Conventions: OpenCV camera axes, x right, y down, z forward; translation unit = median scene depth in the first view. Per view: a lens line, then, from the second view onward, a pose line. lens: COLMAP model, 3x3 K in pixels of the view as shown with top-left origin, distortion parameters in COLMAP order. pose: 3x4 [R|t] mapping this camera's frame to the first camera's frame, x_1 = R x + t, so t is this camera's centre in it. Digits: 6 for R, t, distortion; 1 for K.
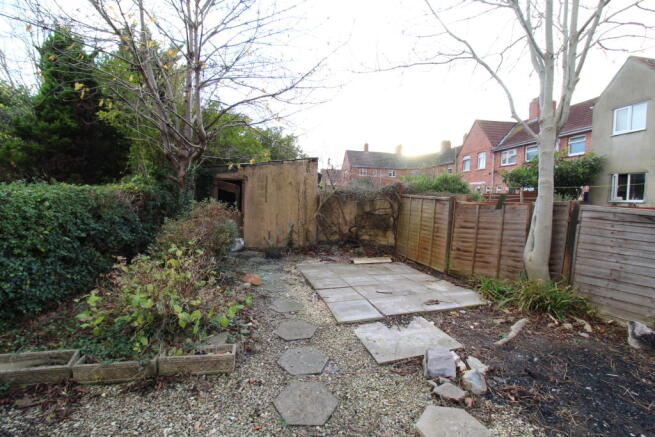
lens RADIAL K [[303.2, 0, 327.7], [0, 303.2, 211.8], [0, 0, 1]] dist [0.000087, -0.000019]
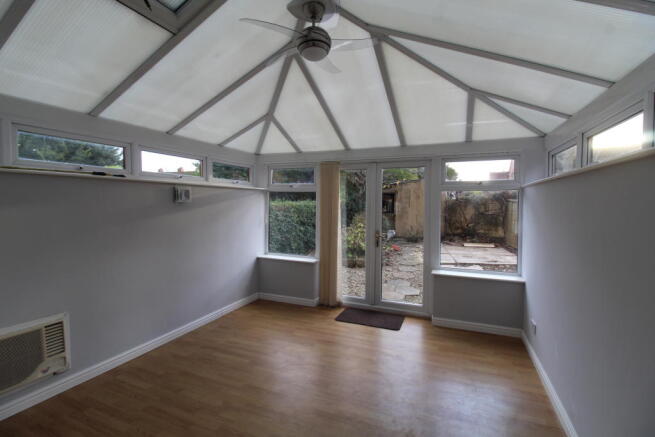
lens RADIAL K [[303.2, 0, 327.7], [0, 303.2, 211.8], [0, 0, 1]] dist [0.000087, -0.000019]
pose [[0.860652, -0.010207, -0.509092, 0.233040], [-0.002891, 0.999685, -0.024931, 0.033545], [0.509186, 0.022929, 0.860351, -0.554396]]
